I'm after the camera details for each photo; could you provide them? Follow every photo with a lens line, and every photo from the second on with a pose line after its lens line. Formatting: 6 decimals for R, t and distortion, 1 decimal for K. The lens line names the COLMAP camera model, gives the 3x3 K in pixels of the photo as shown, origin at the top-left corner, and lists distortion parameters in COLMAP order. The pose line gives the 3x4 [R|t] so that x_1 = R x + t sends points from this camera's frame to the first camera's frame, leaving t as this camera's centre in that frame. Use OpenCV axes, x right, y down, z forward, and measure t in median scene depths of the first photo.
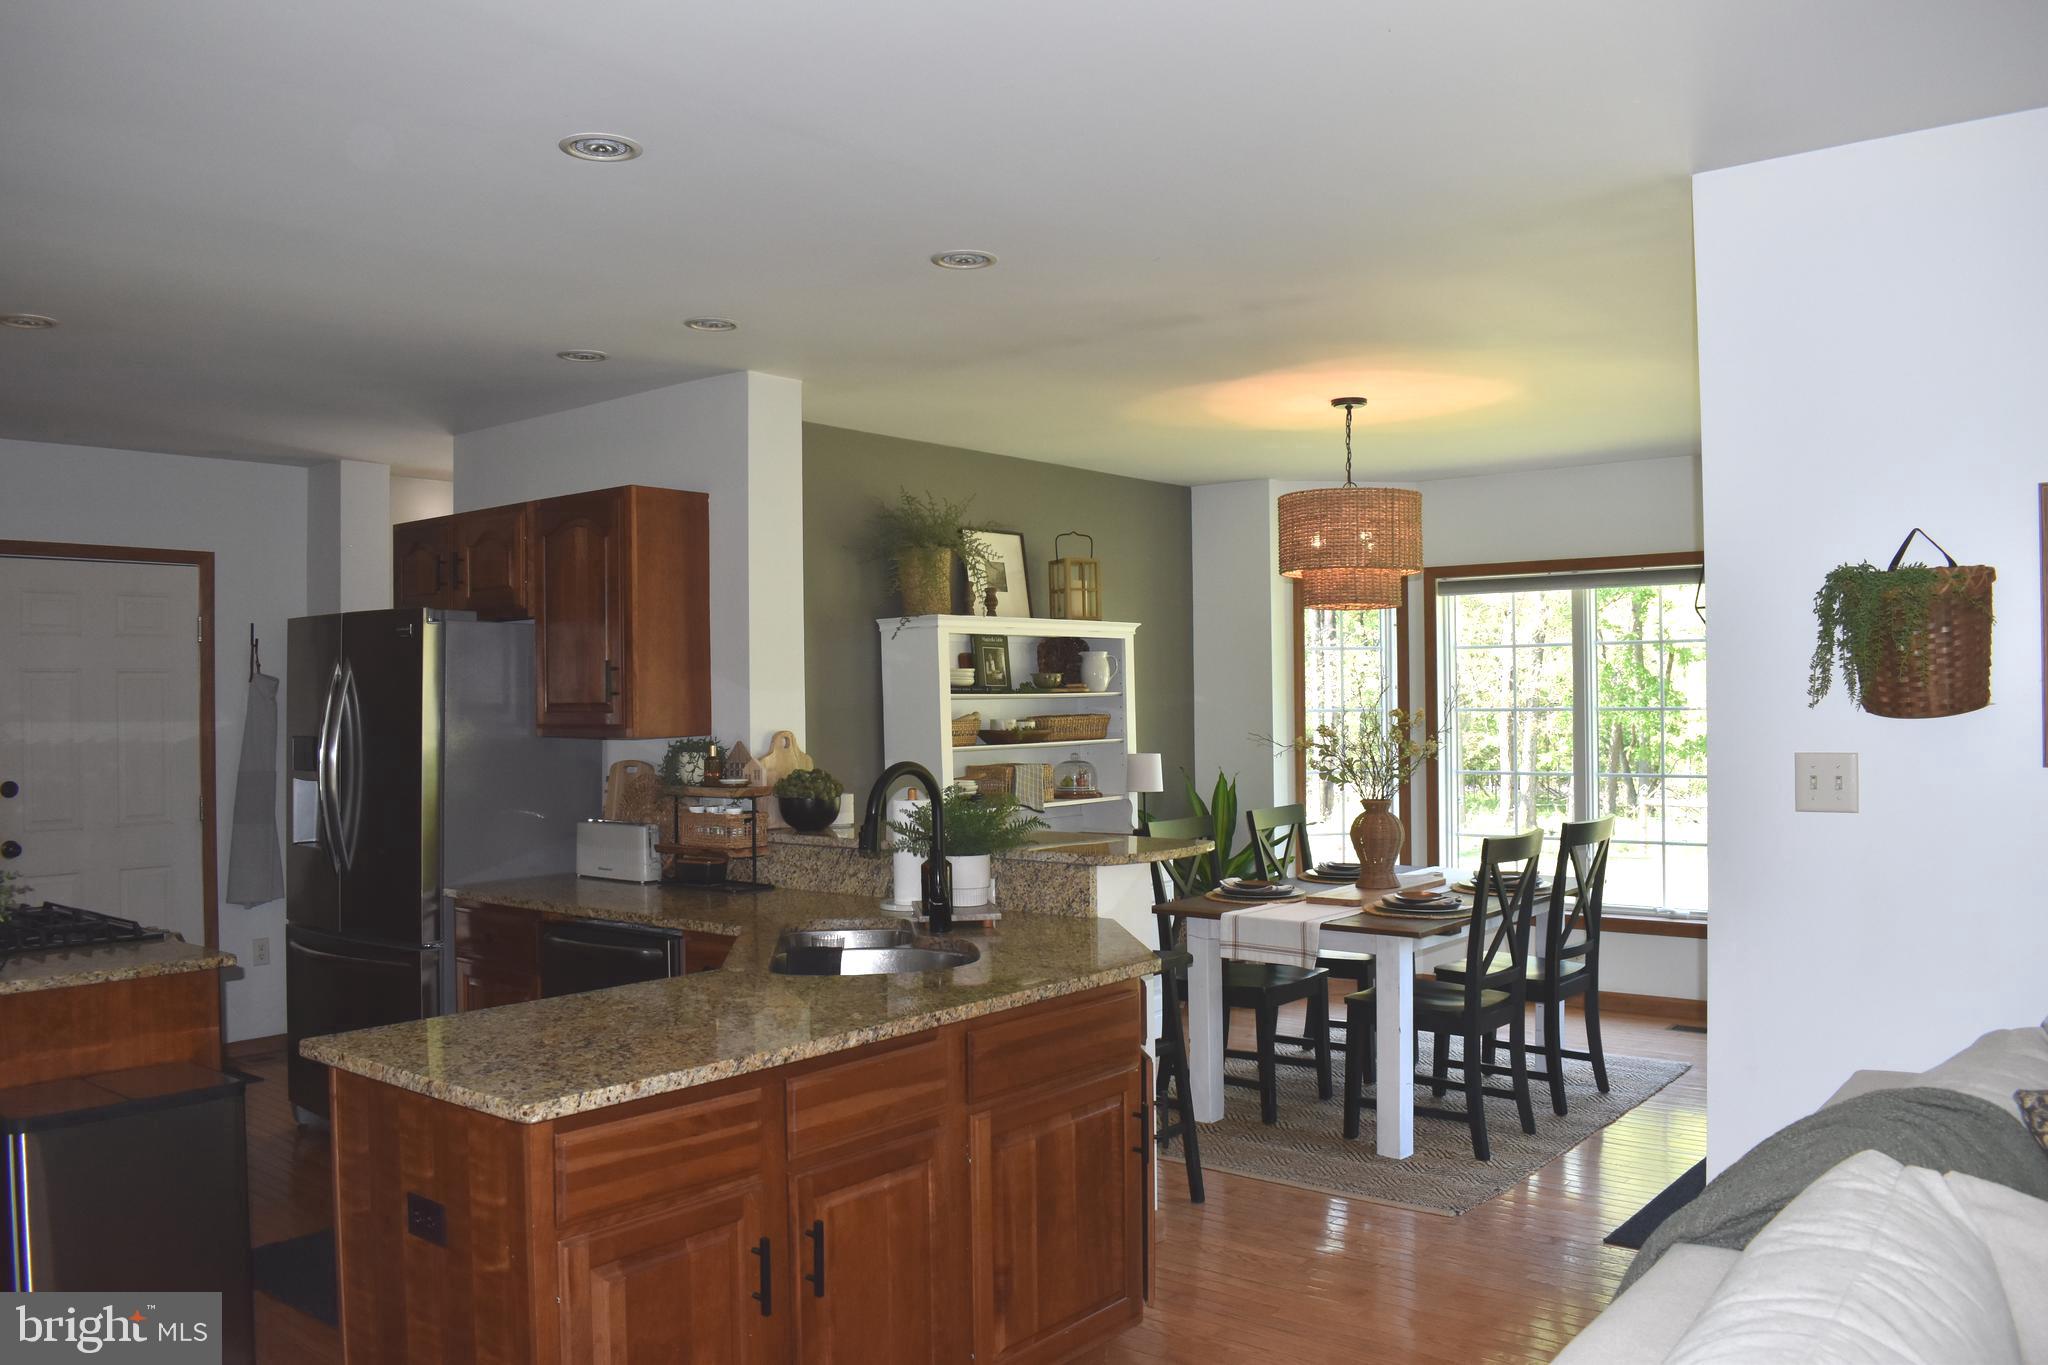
lens RADIAL K [[1594.2, 0, 1025.6], [0, 1594.2, 689.4], [0, 0, 1]] dist [-0.091498, 0.007722]
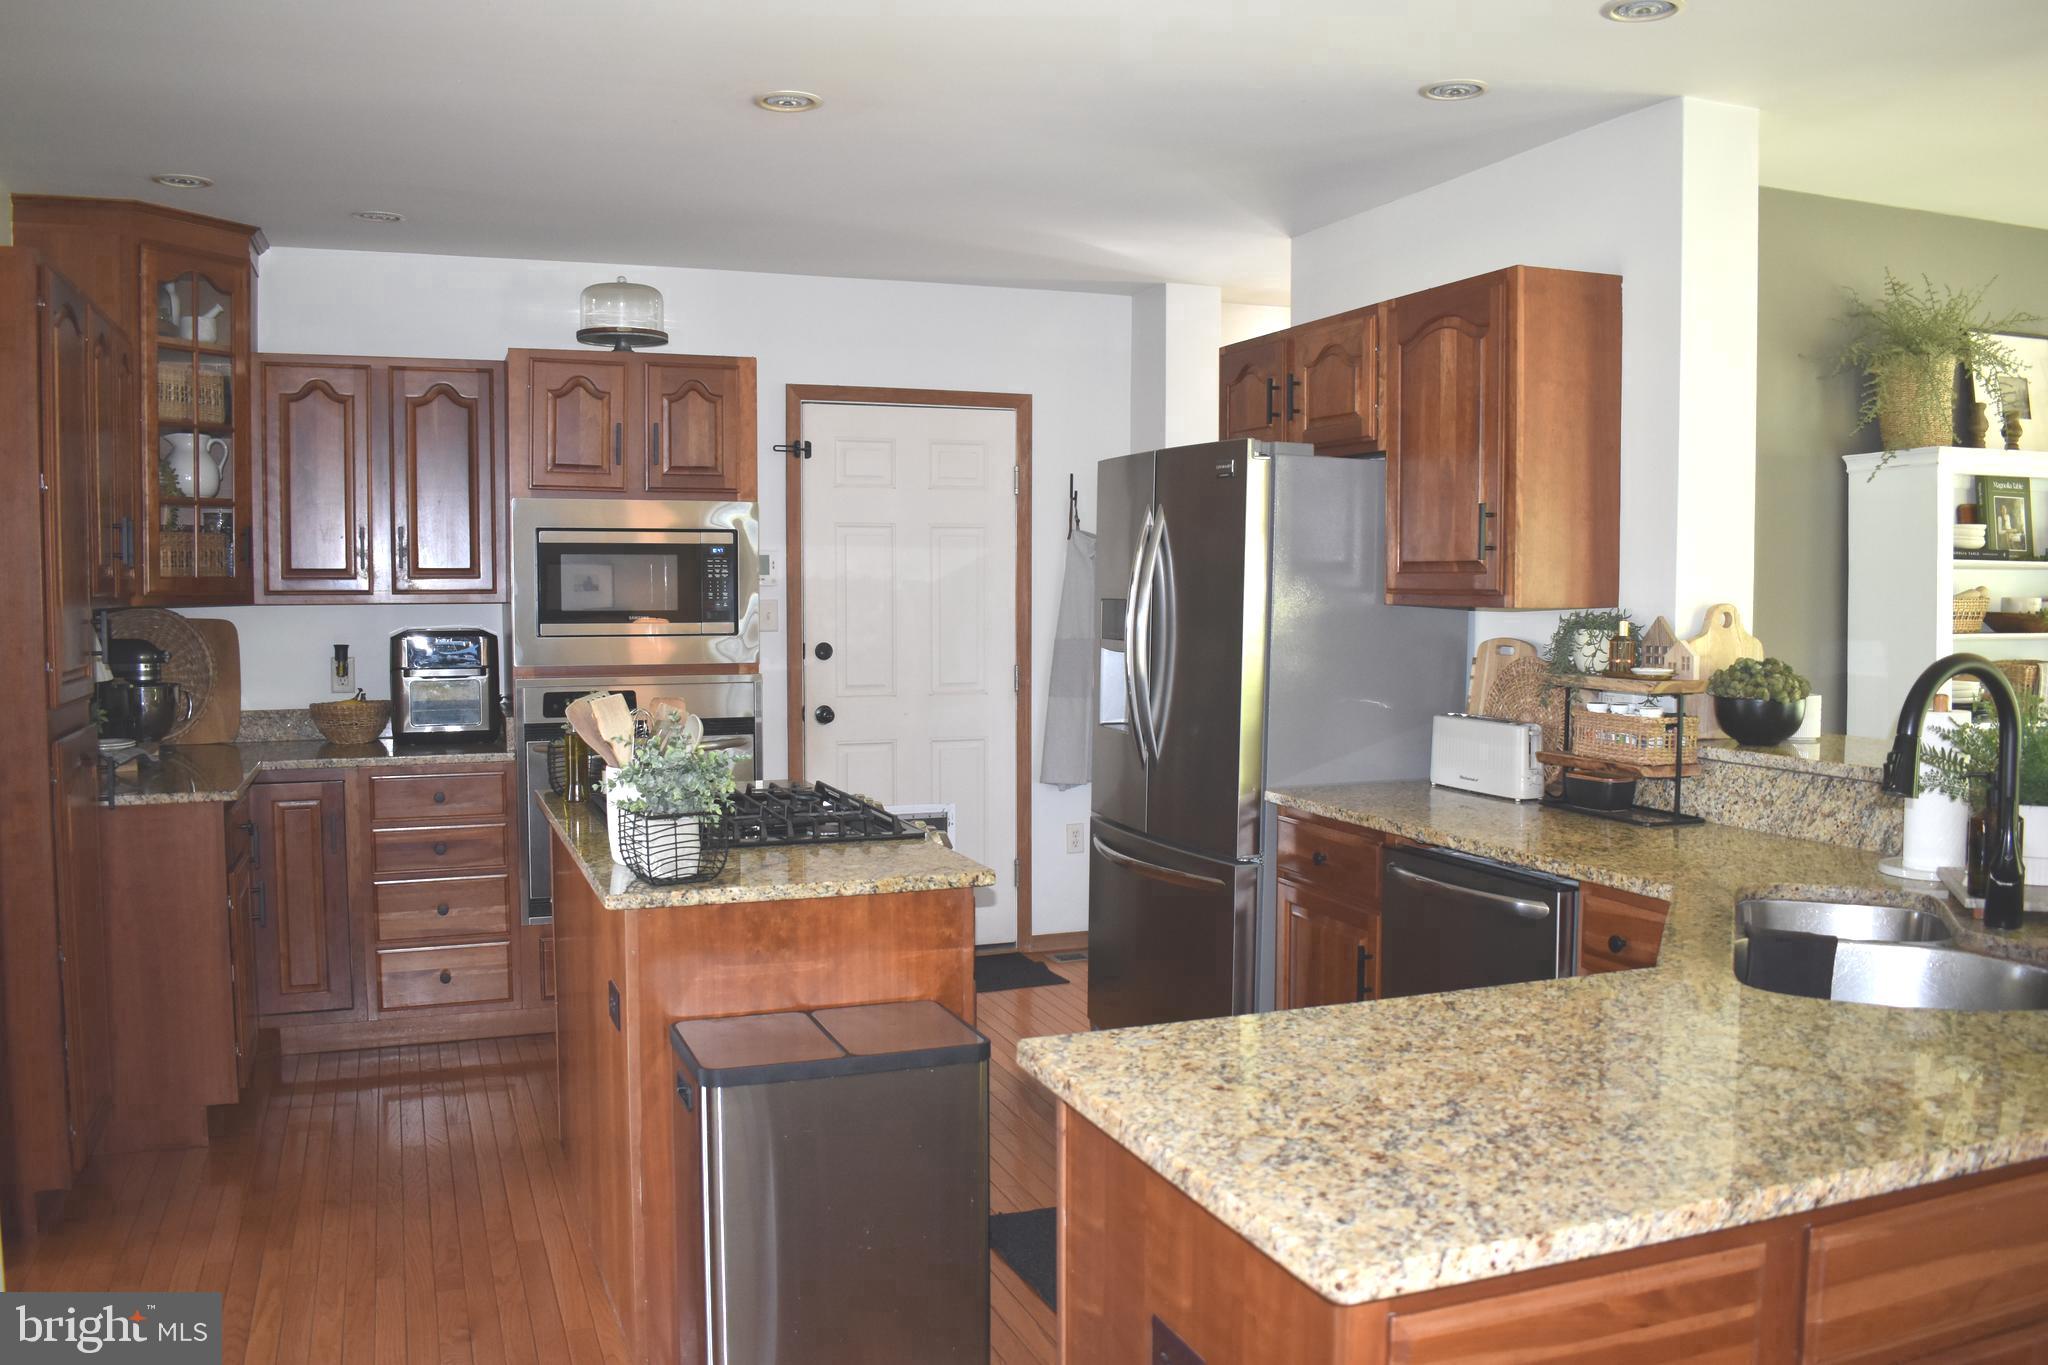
lens RADIAL K [[1647.7, 0, 1032.8], [0, 1647.7, 688.2], [0, 0, 1]] dist [-0.095646, 0.016805]
pose [[0.871847, 0.044741, -0.487731, -0.065620], [-0.008371, 0.997035, 0.076498, 0.010954], [0.489707, -0.062612, 0.869636, 0.211157]]
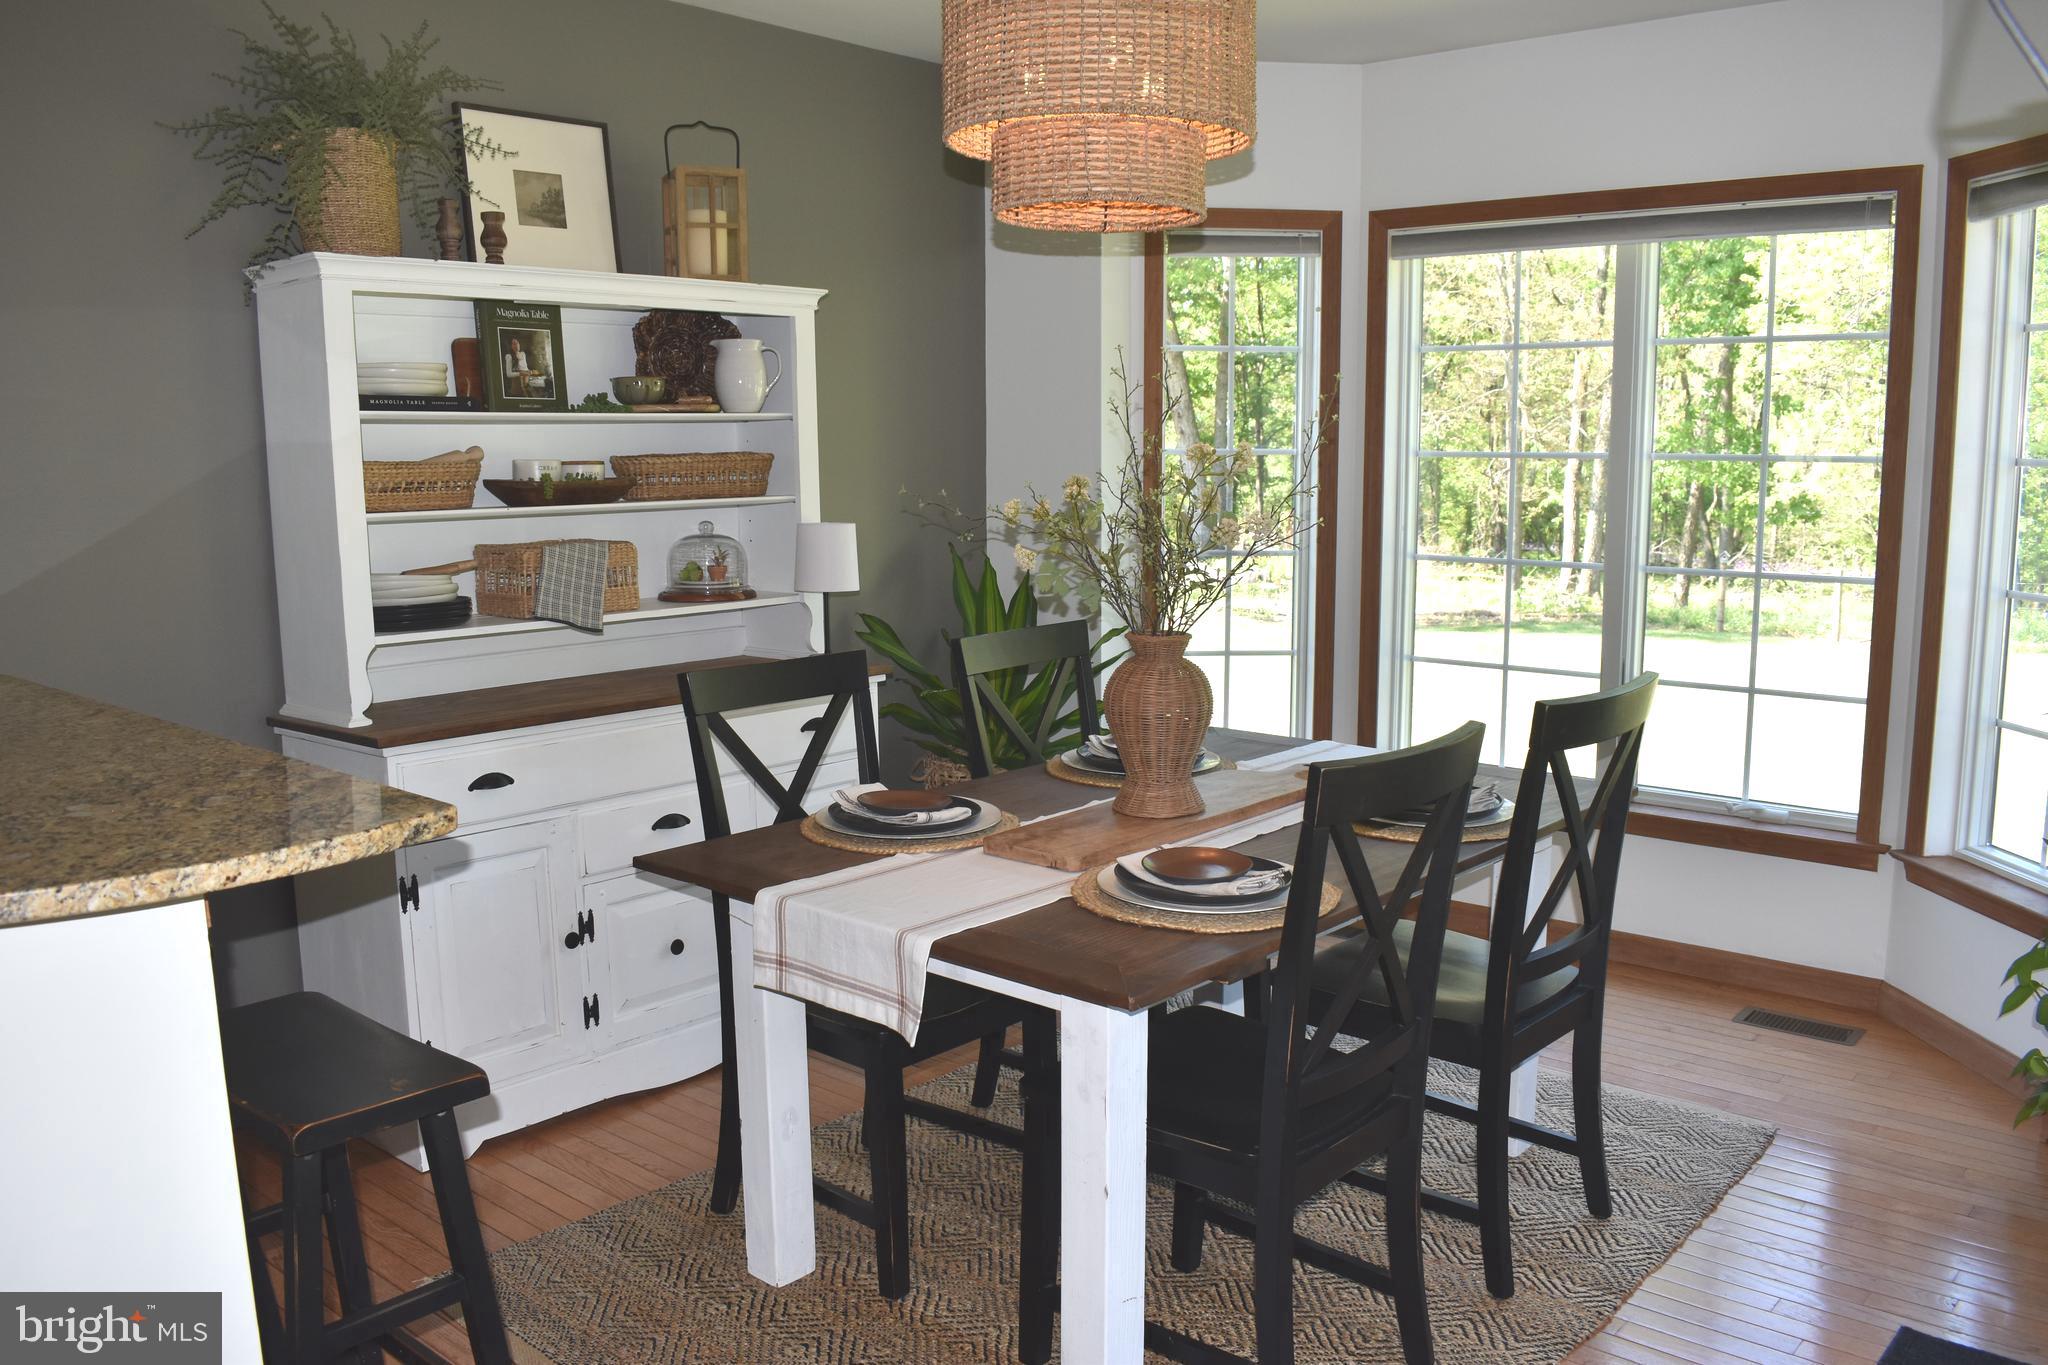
lens RADIAL K [[1647.7, 0, 1032.8], [0, 1647.7, 688.2], [0, 0, 1]] dist [-0.095646, 0.016805]
pose [[0.999514, 0.014160, -0.027772, 0.224131], [-0.009759, 0.988233, 0.152644, 0.011638], [0.029607, -0.152299, 0.987891, 0.570799]]
